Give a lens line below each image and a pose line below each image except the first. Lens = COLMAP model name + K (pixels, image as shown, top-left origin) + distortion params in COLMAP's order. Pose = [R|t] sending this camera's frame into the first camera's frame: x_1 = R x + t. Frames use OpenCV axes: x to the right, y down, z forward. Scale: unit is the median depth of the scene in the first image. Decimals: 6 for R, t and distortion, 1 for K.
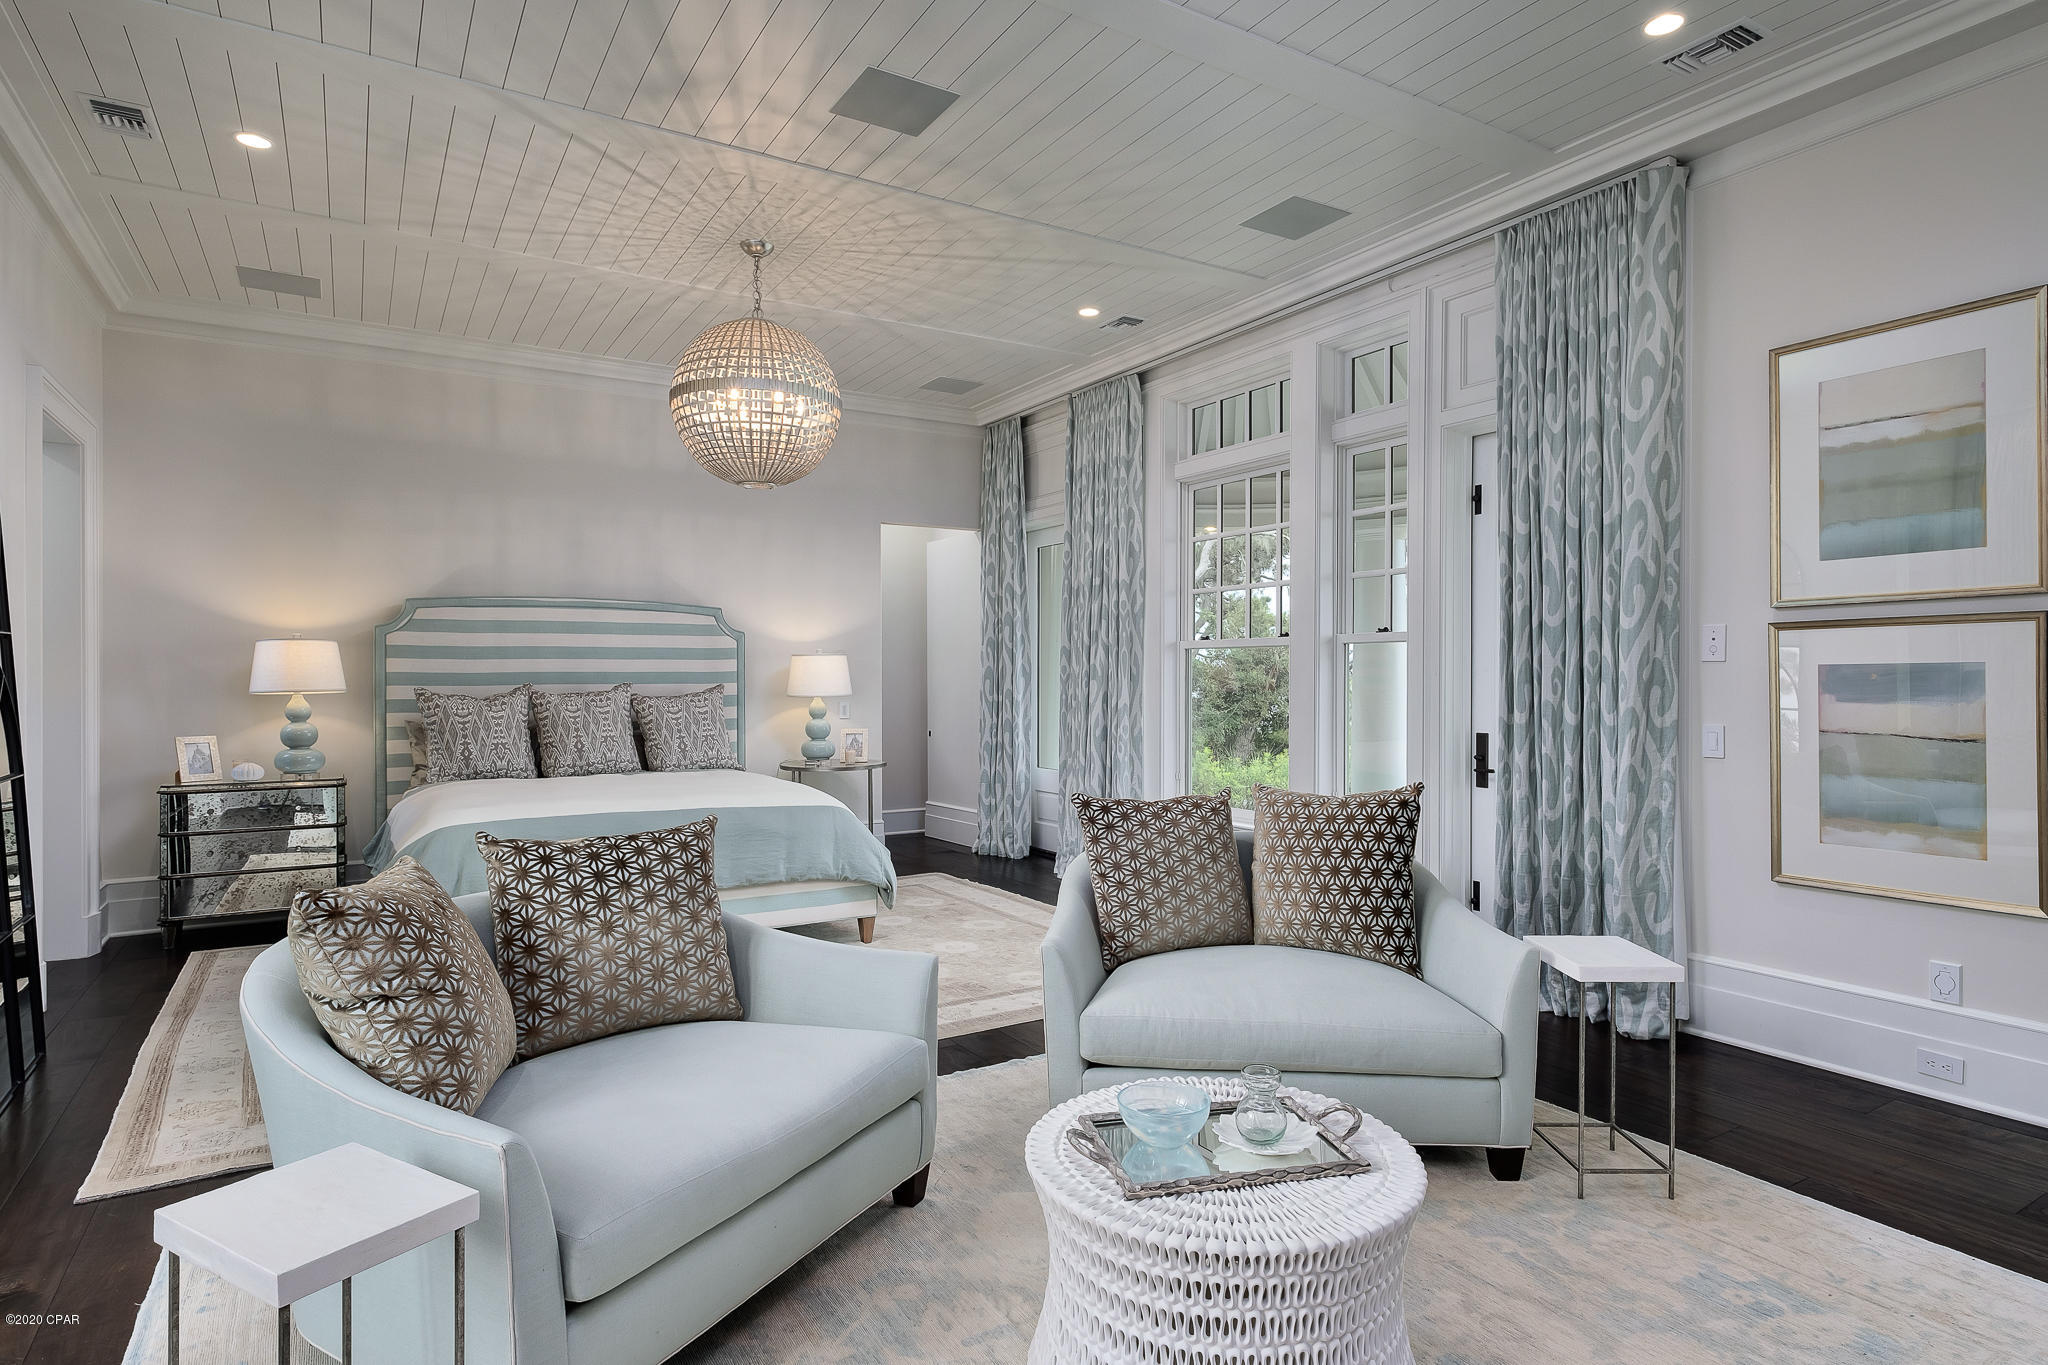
lens RADIAL K [[1109.6, 0, 1028.0], [0, 1109.6, 685.5], [0, 0, 1]] dist [-0.001253, -0.001765]
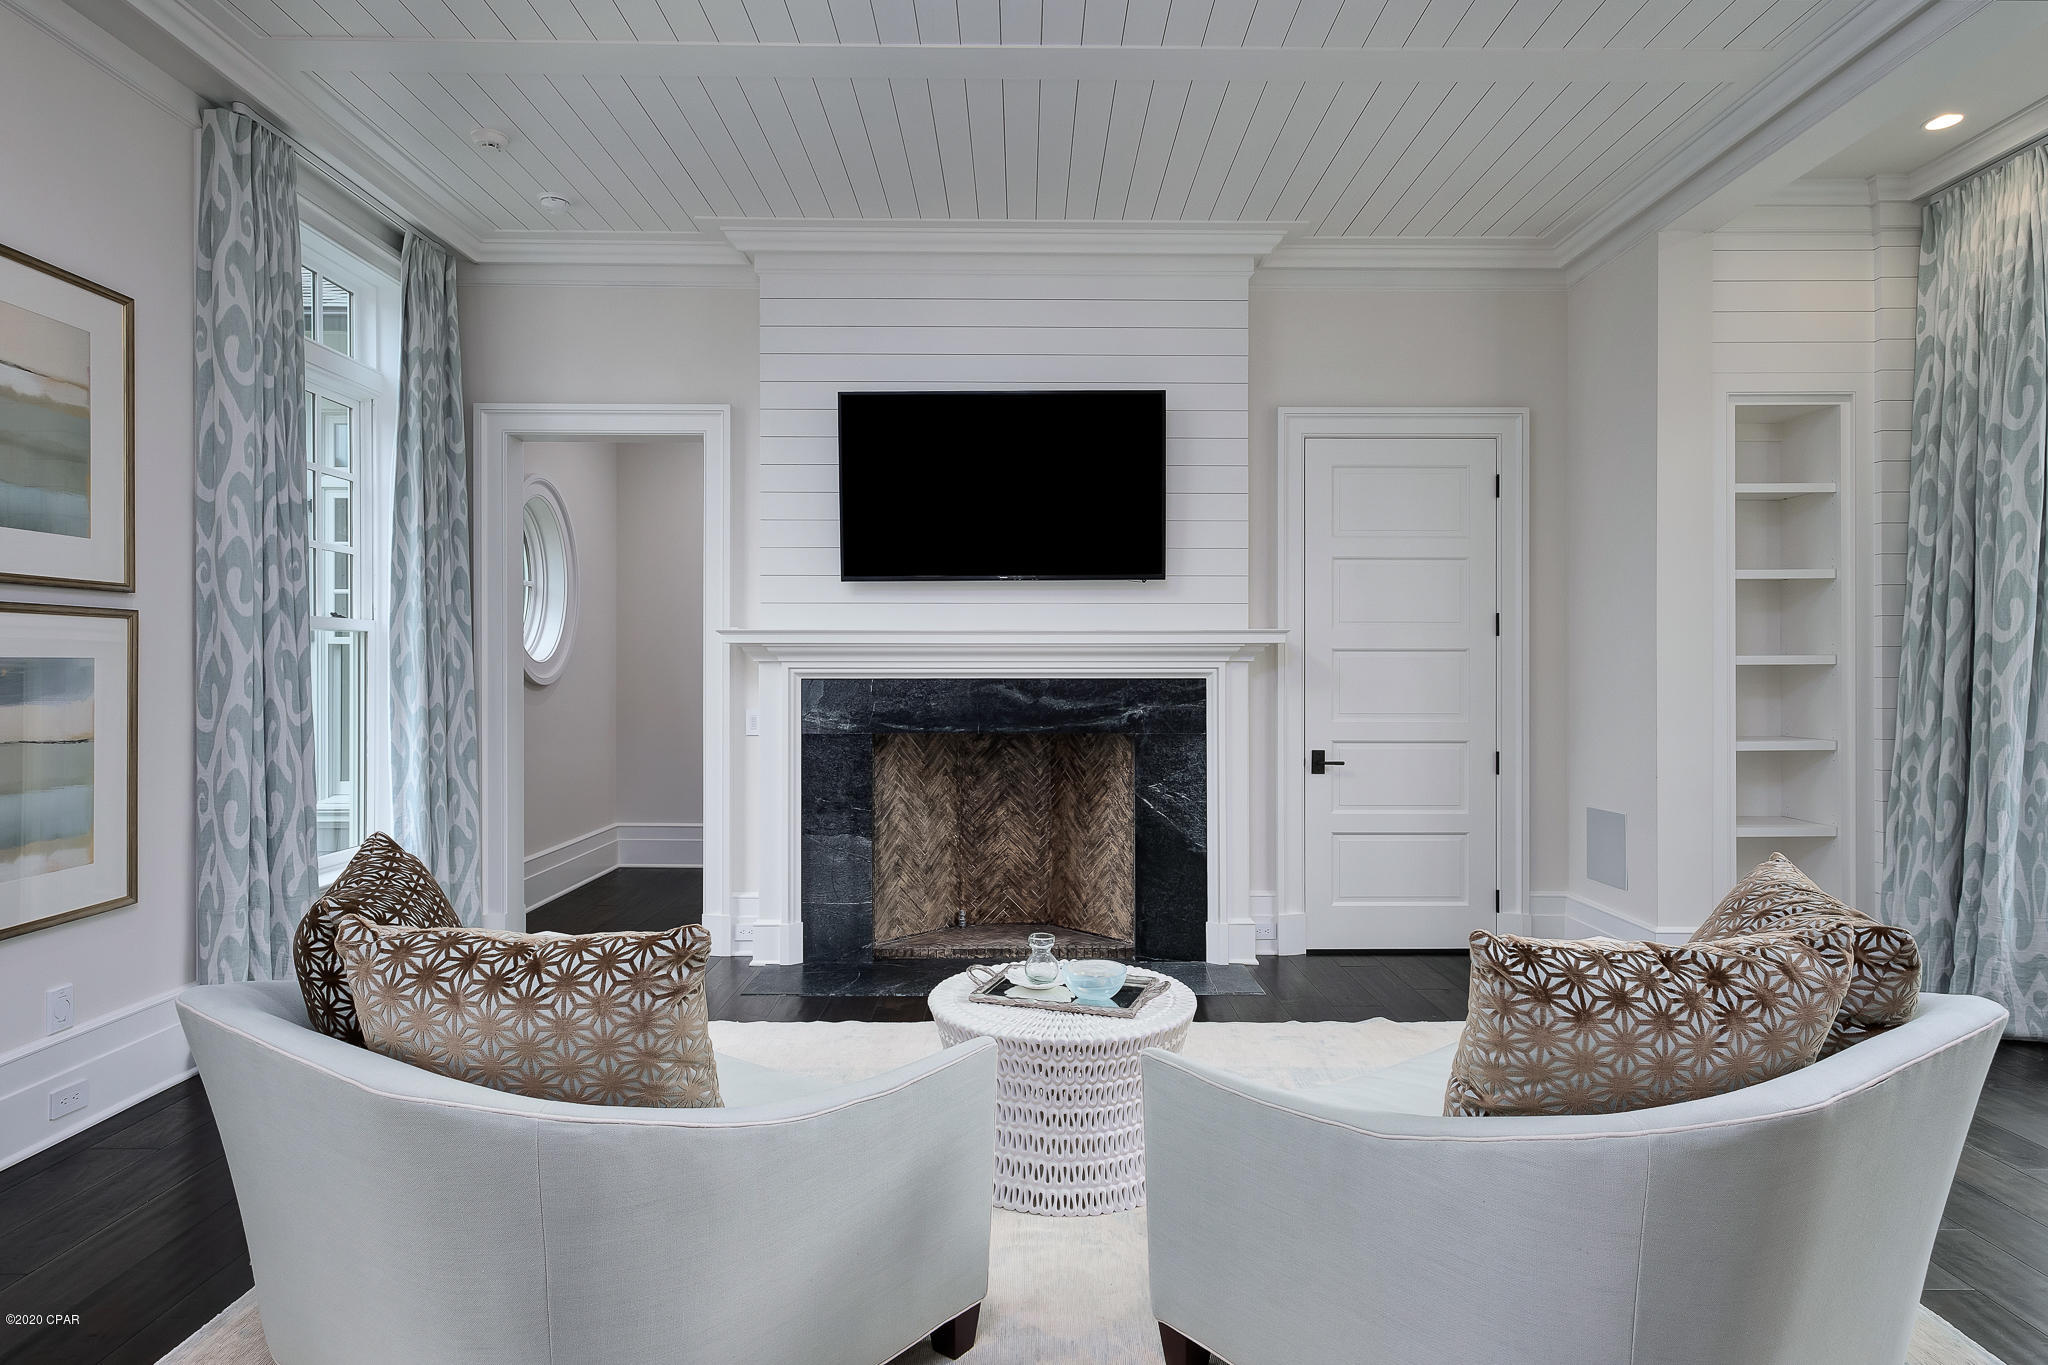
lens RADIAL K [[1109.6, 0, 1035.4], [0, 1109.6, 667.8], [0, 0, 1]] dist [-0.001253, -0.001765]
pose [[-0.859346, 0.000458, 0.511394, -0.196953], [0.001061, 0.999999, 0.000888, -0.007265], [-0.511393, 0.001306, -0.859346, 0.823445]]
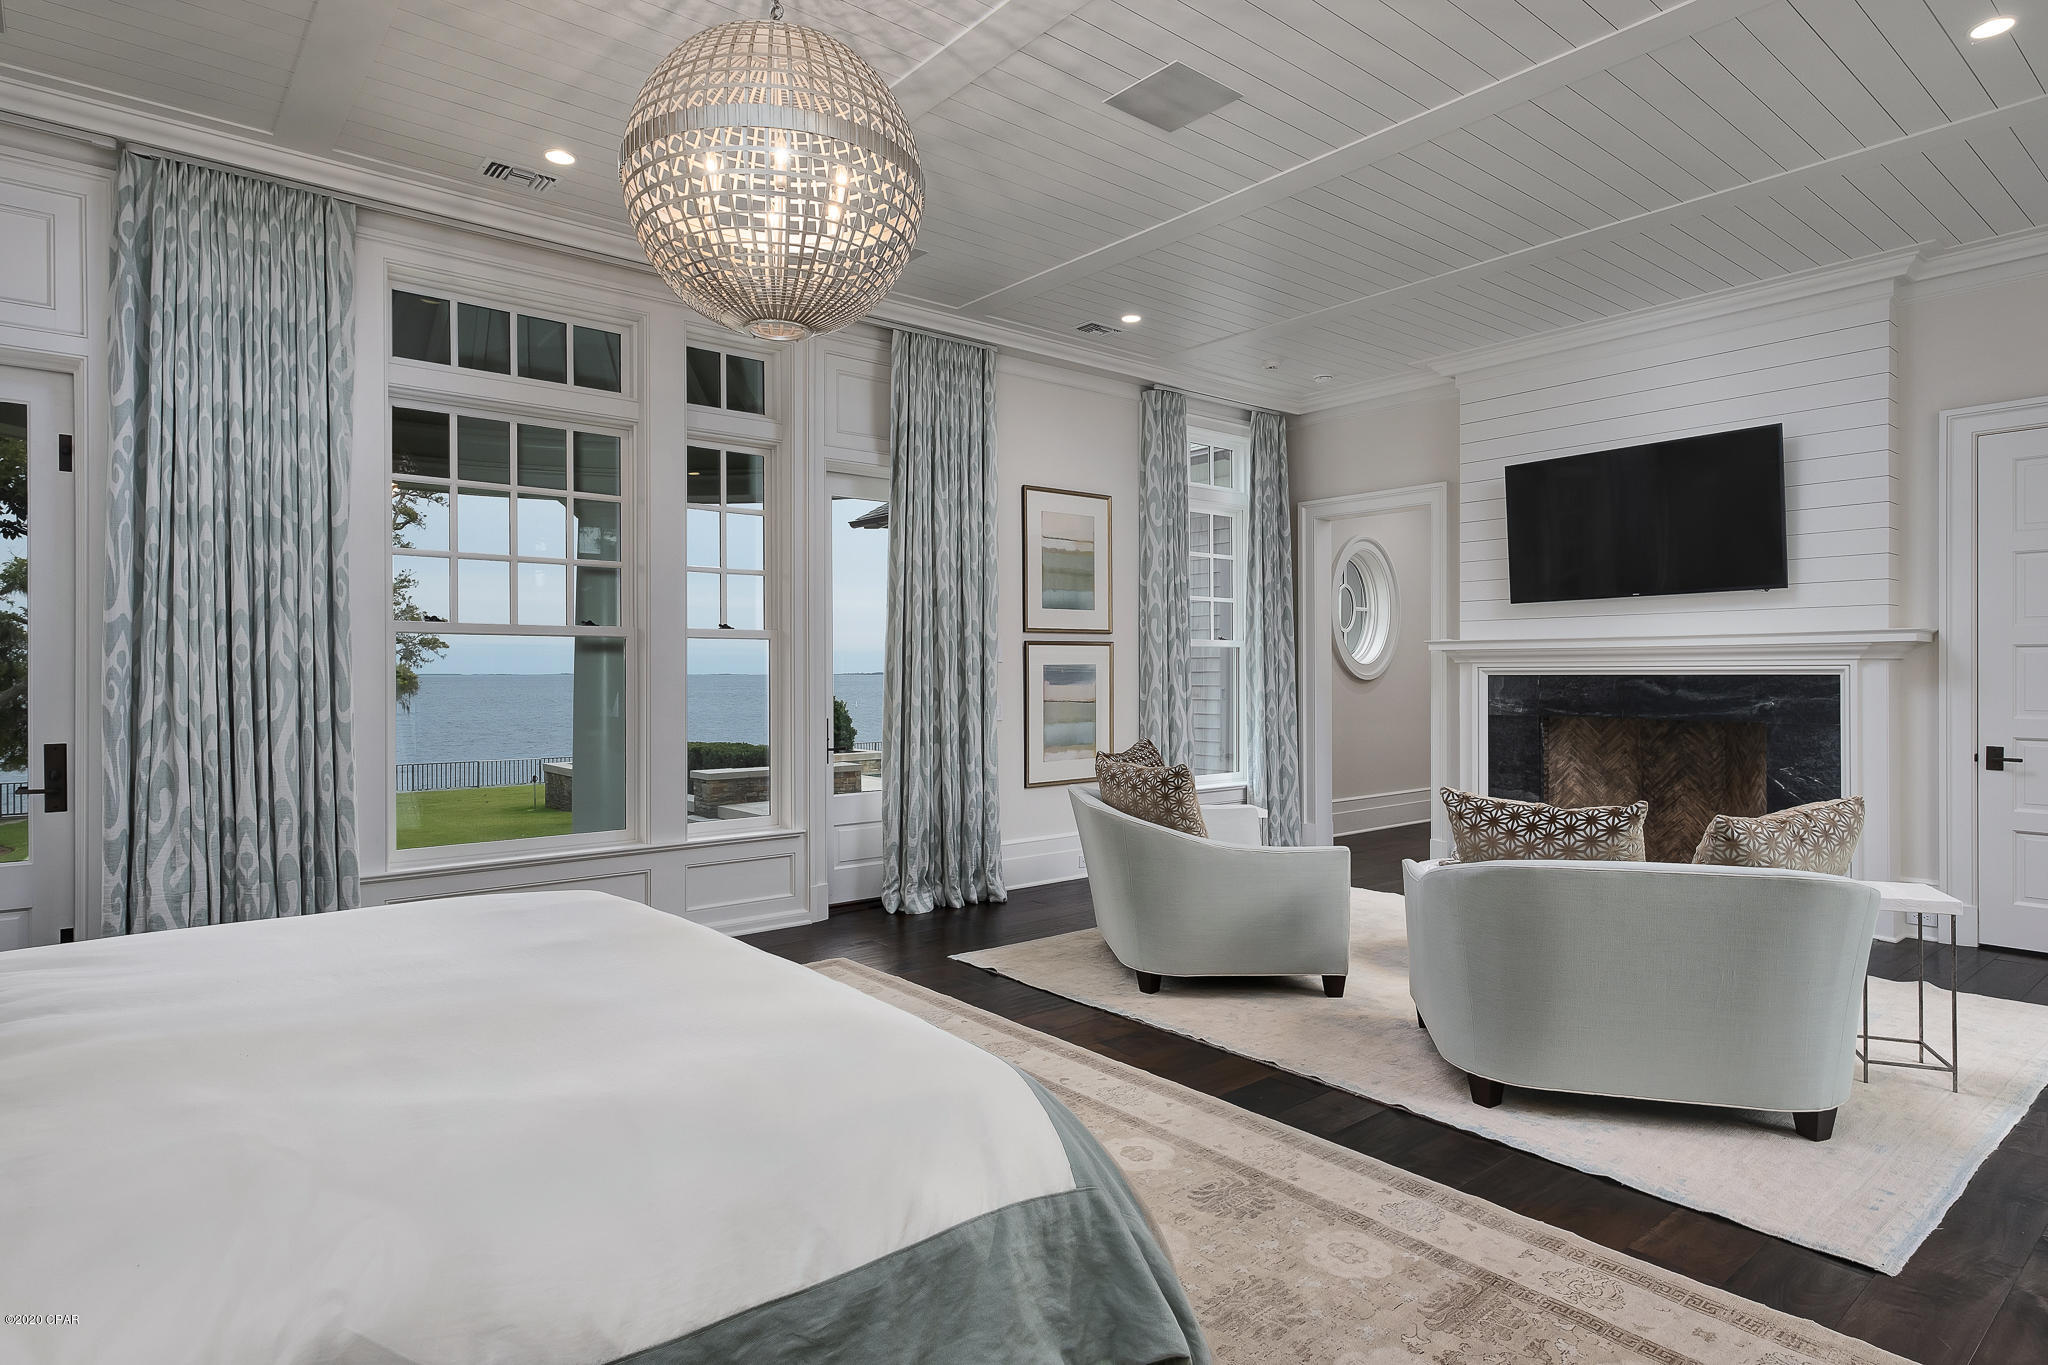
lens RADIAL K [[1109.6, 0, 1027.4], [0, 1109.6, 674.9], [0, 0, 1]] dist [-0.001253, -0.001765]
pose [[-0.141744, -0.002051, 0.989901, -0.717685], [0.006096, 0.999977, 0.002944, -0.004834], [-0.989885, 0.006452, -0.141728, 0.836638]]
